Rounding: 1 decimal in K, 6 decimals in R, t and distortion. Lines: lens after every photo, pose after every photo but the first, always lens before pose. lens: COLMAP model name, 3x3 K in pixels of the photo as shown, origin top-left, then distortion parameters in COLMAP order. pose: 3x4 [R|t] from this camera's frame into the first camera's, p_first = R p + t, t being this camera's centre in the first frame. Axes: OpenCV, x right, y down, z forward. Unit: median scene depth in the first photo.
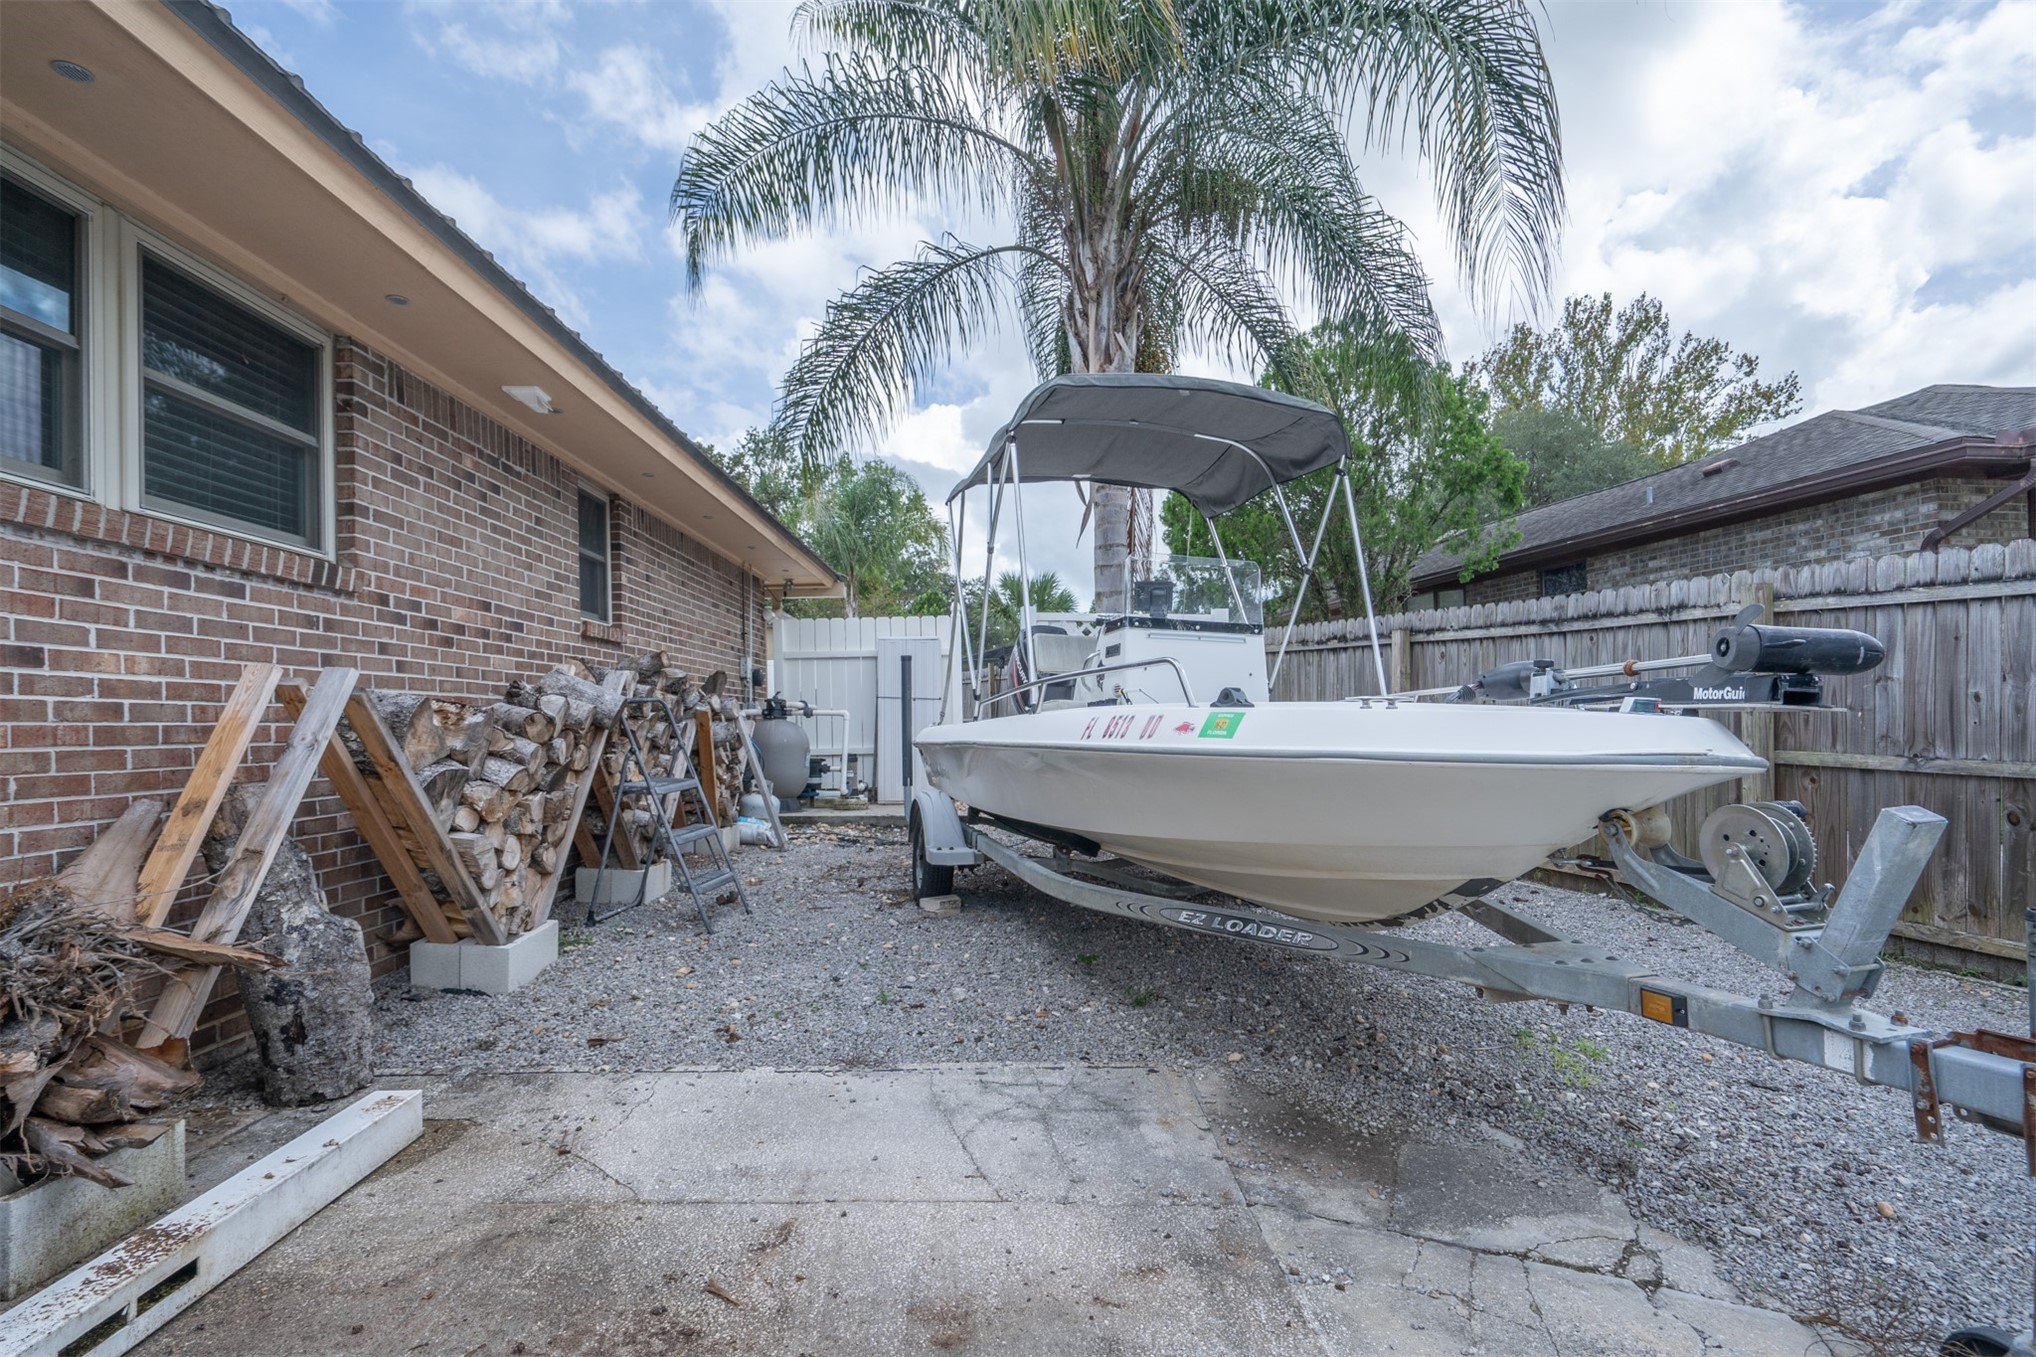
lens RADIAL K [[942.8, 0, 1020.8], [0, 942.8, 697.3], [0, 0, 1]] dist [-0.000121, -0.000125]
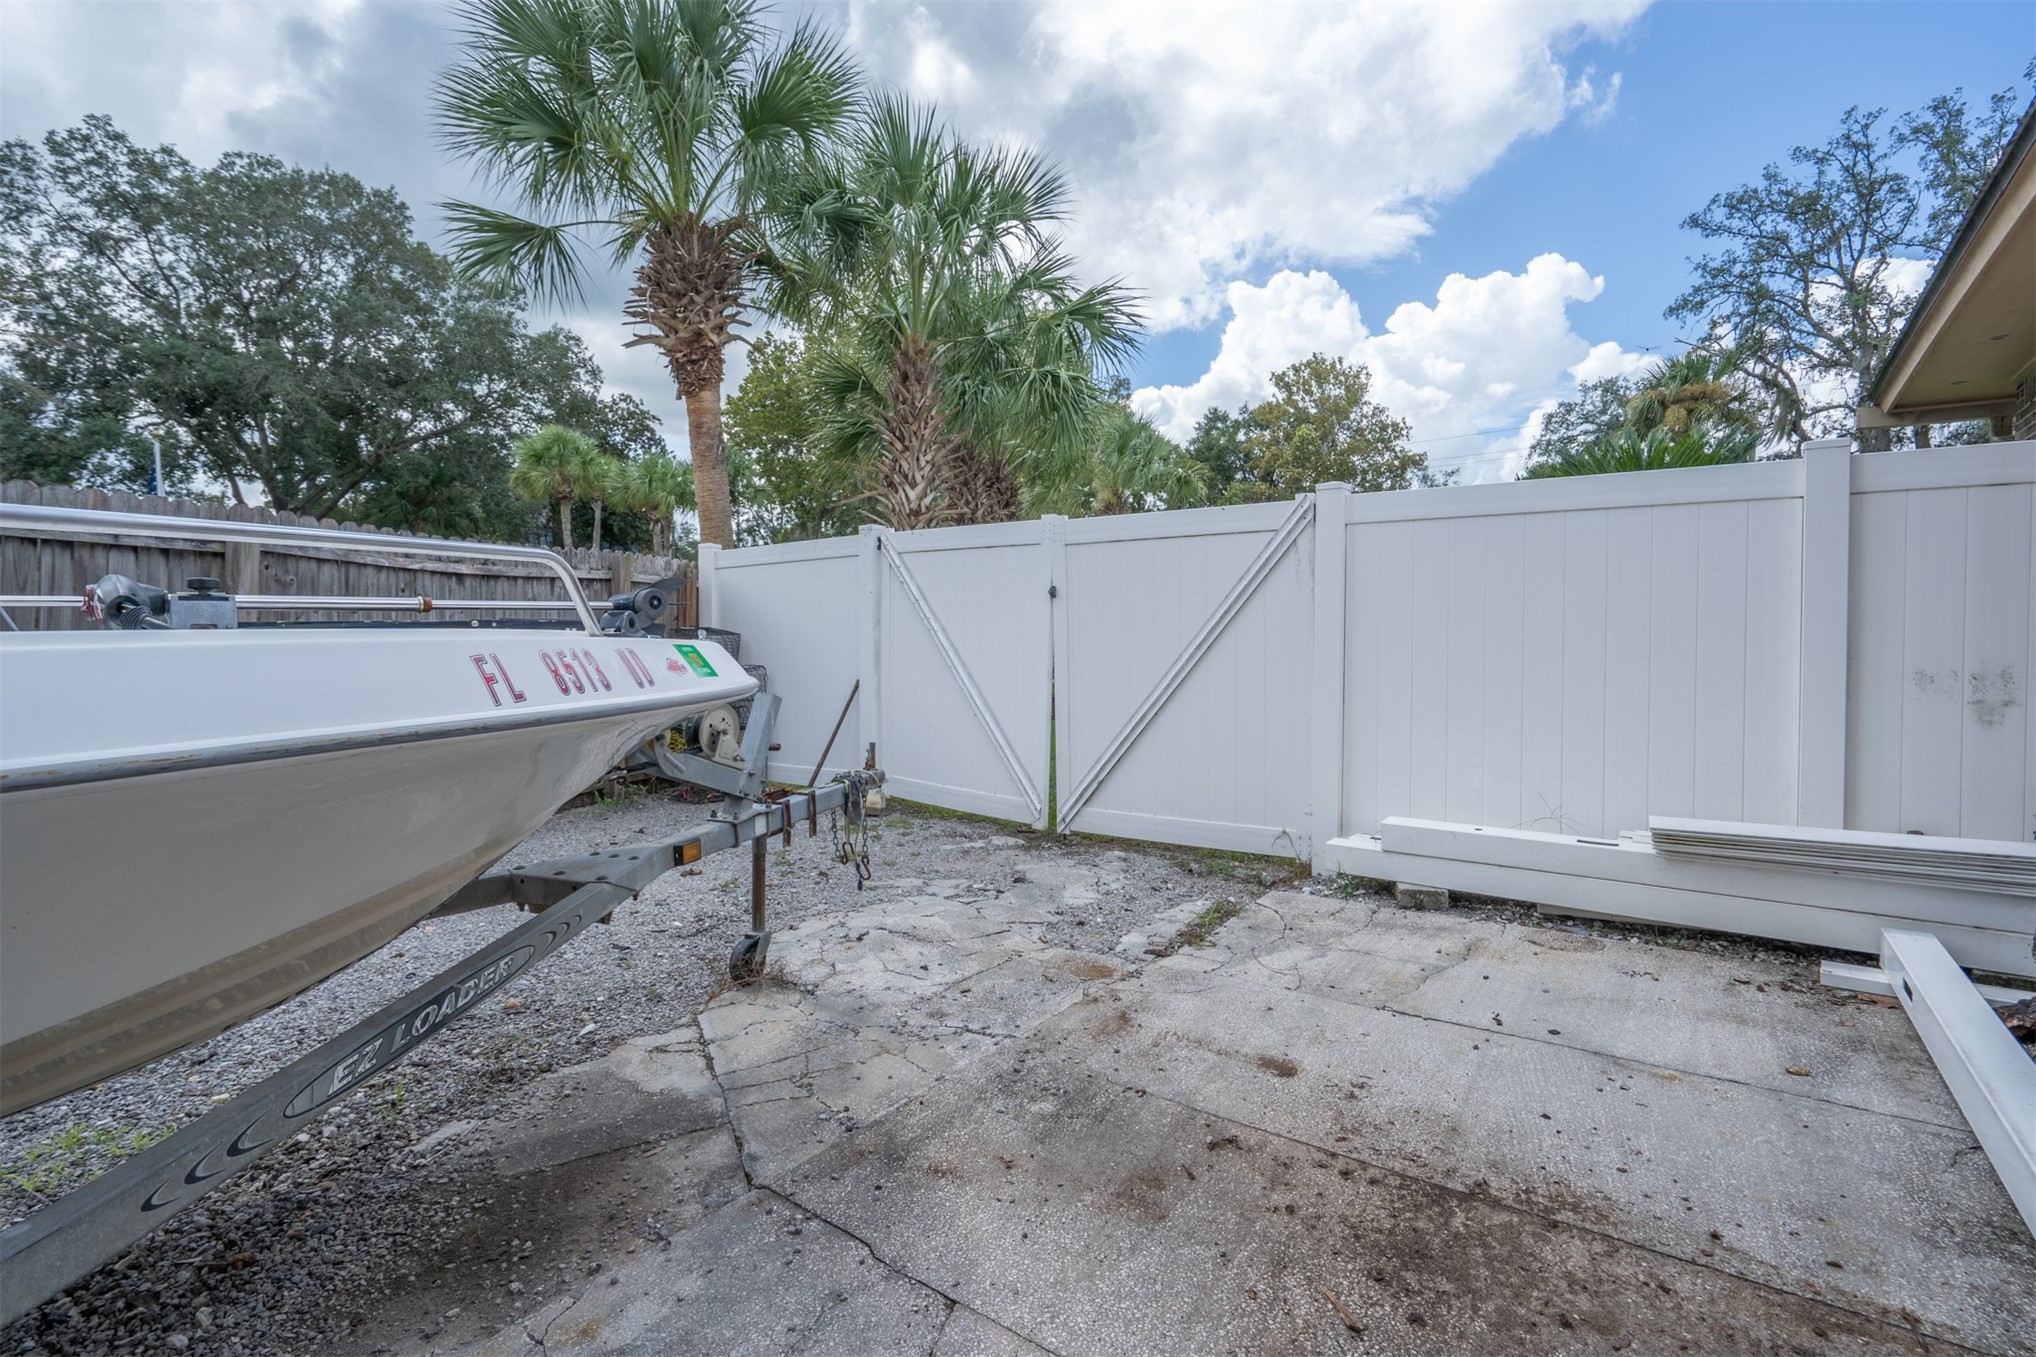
lens RADIAL K [[942.8, 0, 1020.9], [0, 942.8, 674.6], [0, 0, 1]] dist [-0.000121, -0.000125]
pose [[-0.788361, -0.006007, 0.615183, -0.543047], [-0.006180, 0.999979, 0.001845, 0.044219], [-0.615181, -0.002347, -0.788382, 1.653910]]
